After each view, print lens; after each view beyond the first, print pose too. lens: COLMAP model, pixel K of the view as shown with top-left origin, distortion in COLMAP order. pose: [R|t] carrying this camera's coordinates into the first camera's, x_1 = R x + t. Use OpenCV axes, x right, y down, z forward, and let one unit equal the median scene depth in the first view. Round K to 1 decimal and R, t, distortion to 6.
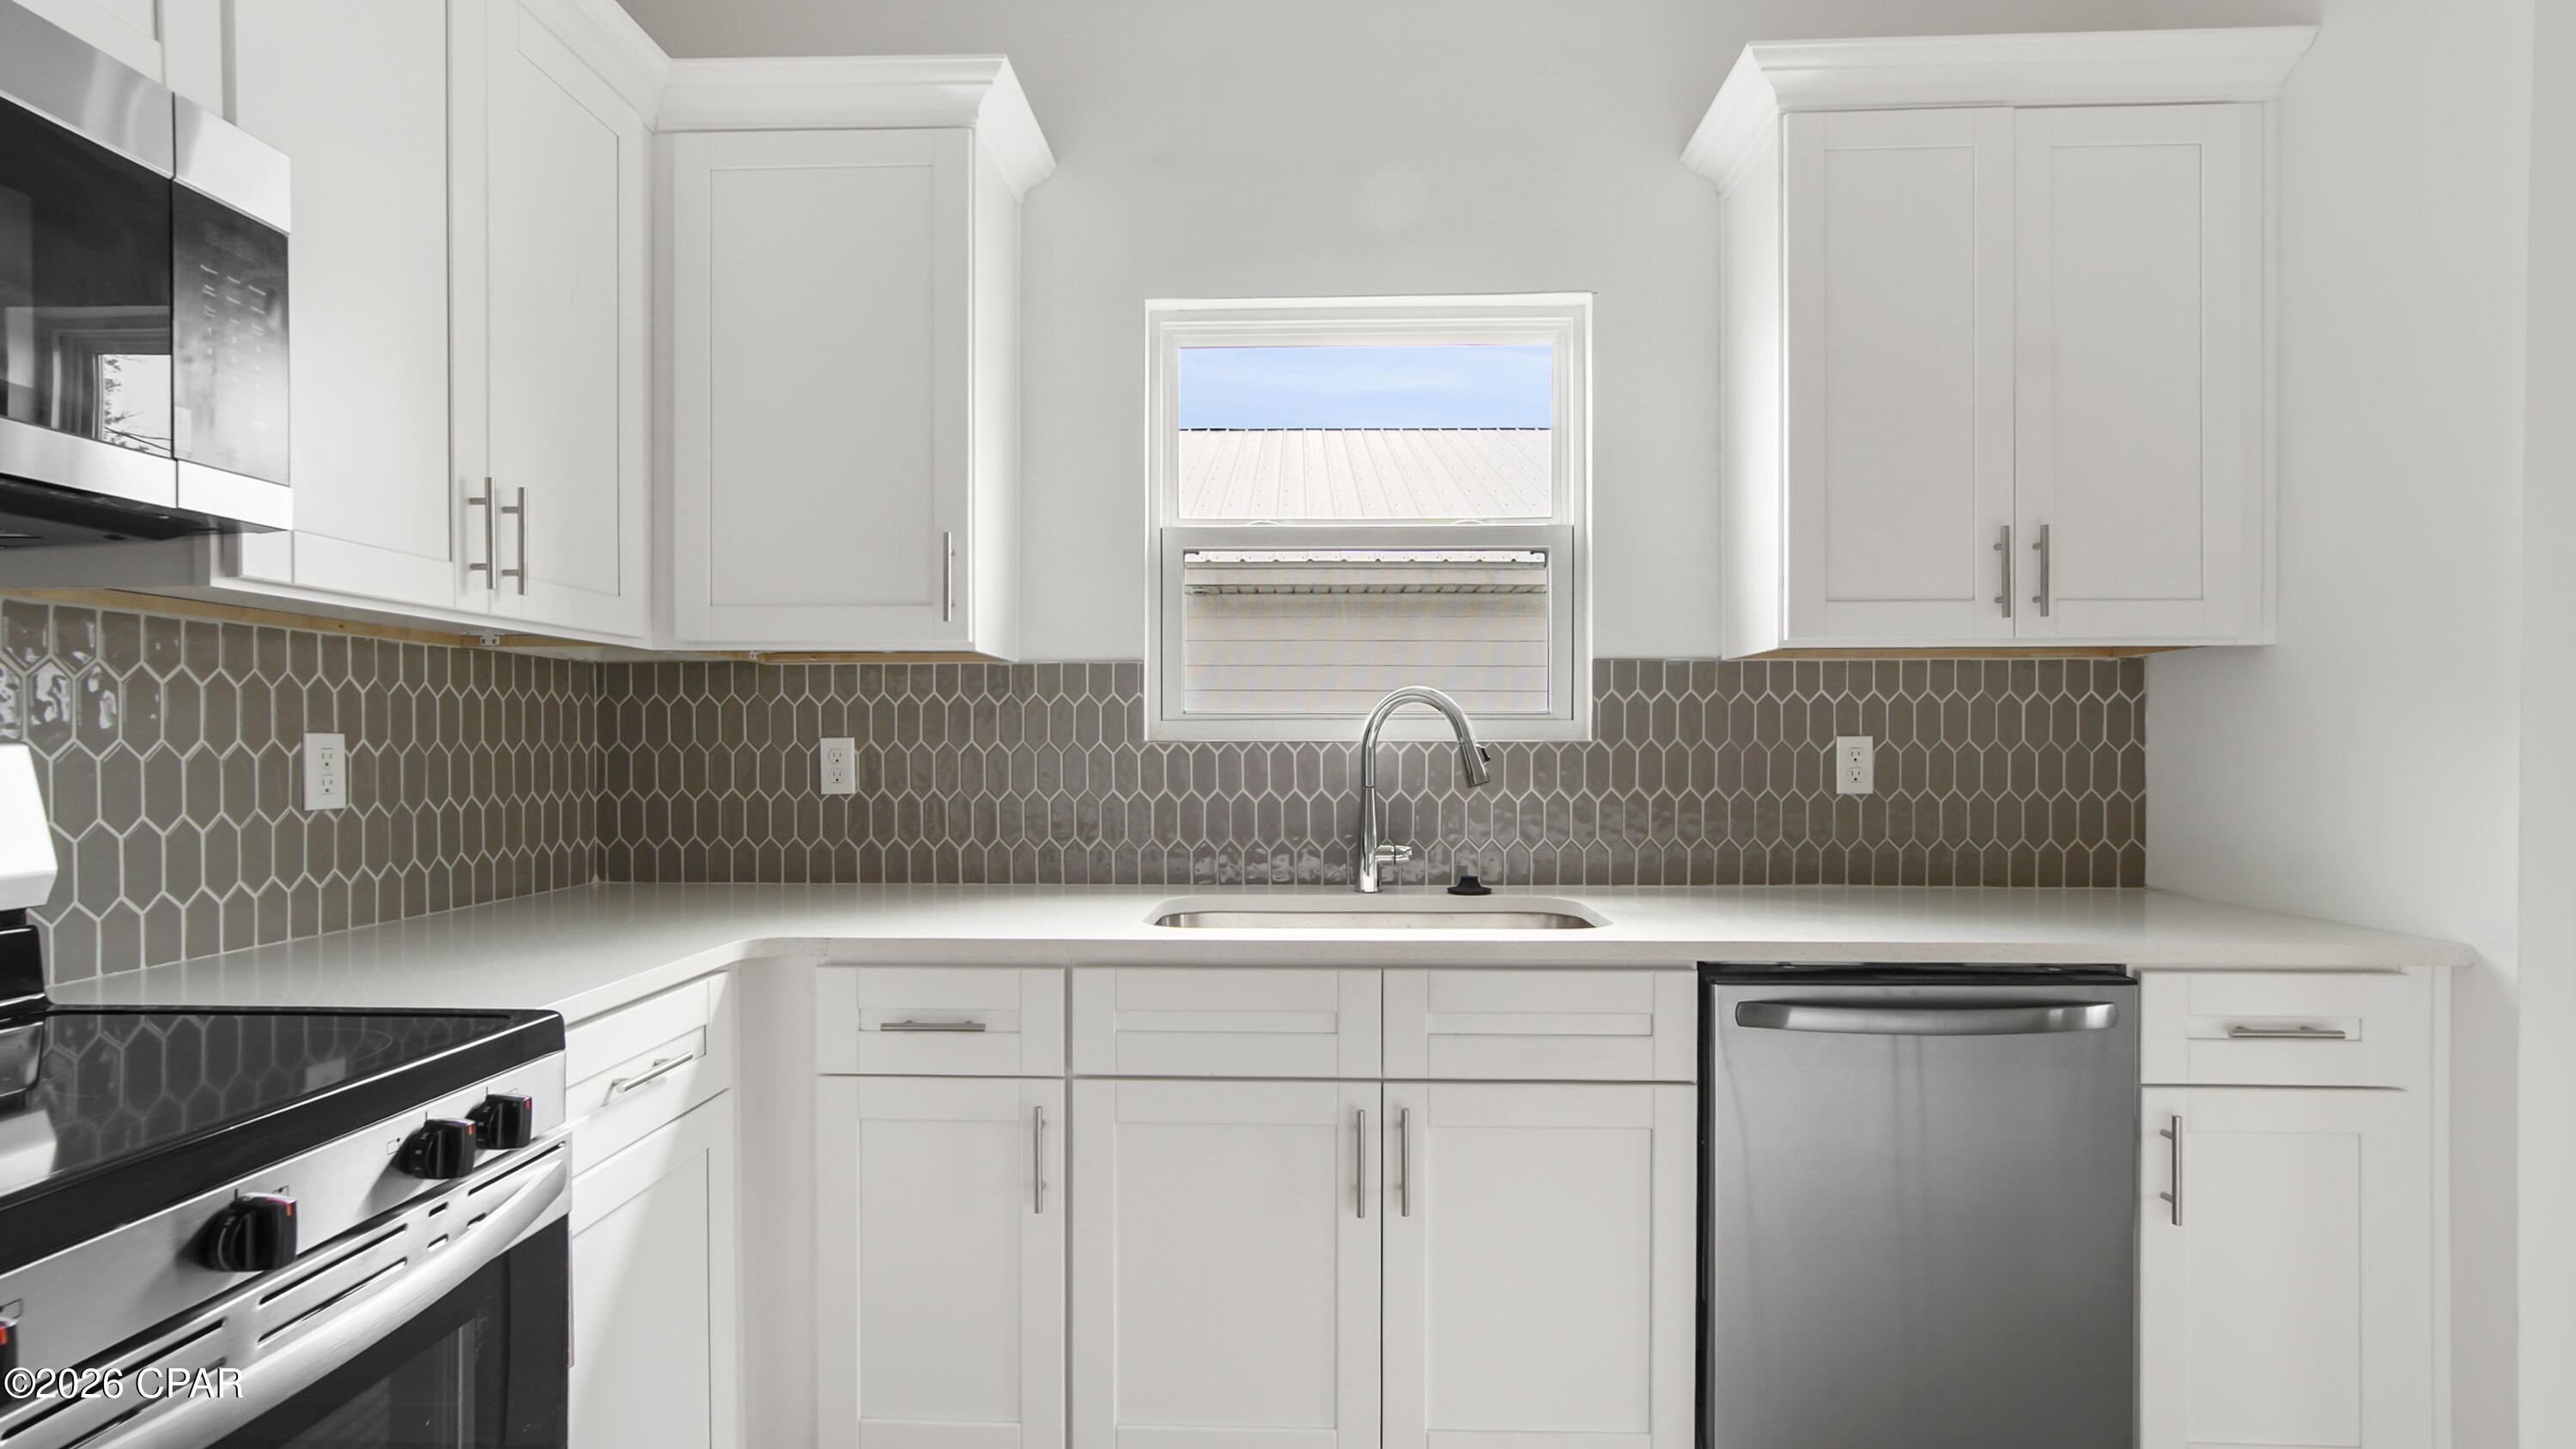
lens RADIAL K [[1195.7, 0, 1294.0], [0, 1195.7, 741.7], [0, 0, 1]] dist [-0.002333, -0.000102]
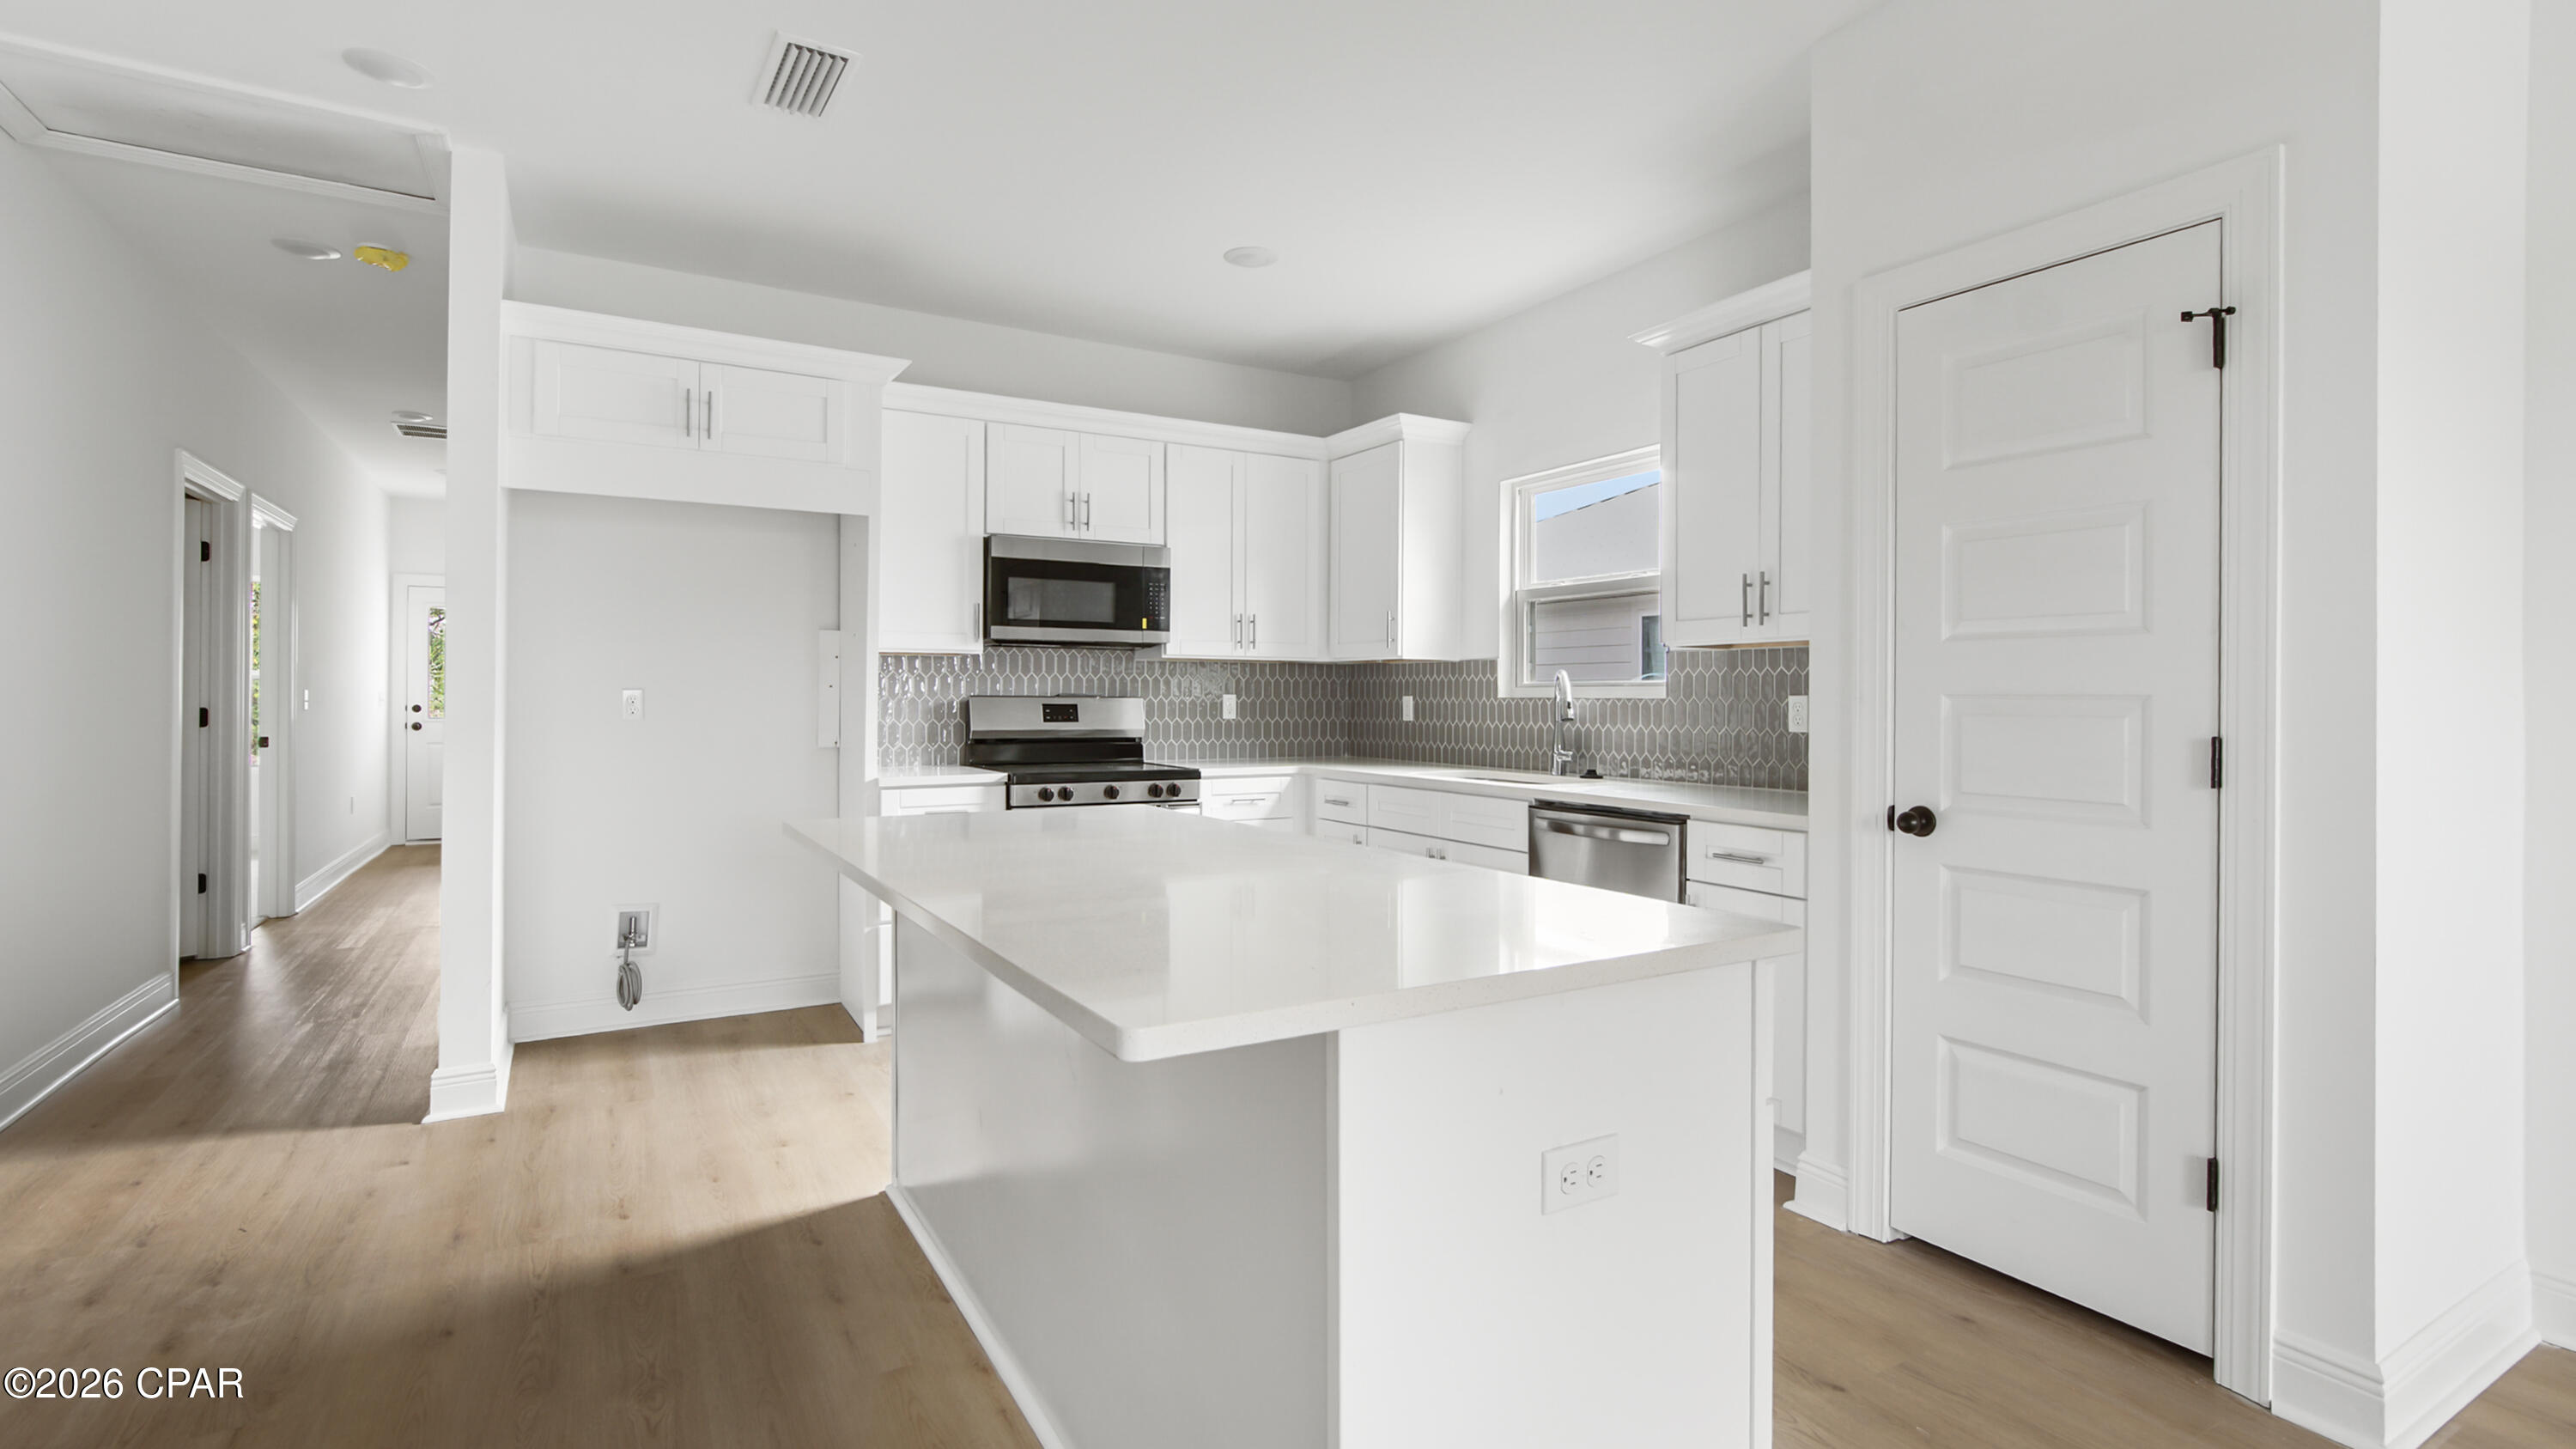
lens RADIAL K [[1202.3, 0, 1261.2], [0, 1202.3, 696.7], [0, 0, 1]] dist [-0.000651, 0.000041]
pose [[0.513349, 0.001208, -0.858179, 1.470063], [-0.004047, 0.999991, -0.001014, 0.001583], [0.858170, 0.003993, 0.513350, -0.414715]]
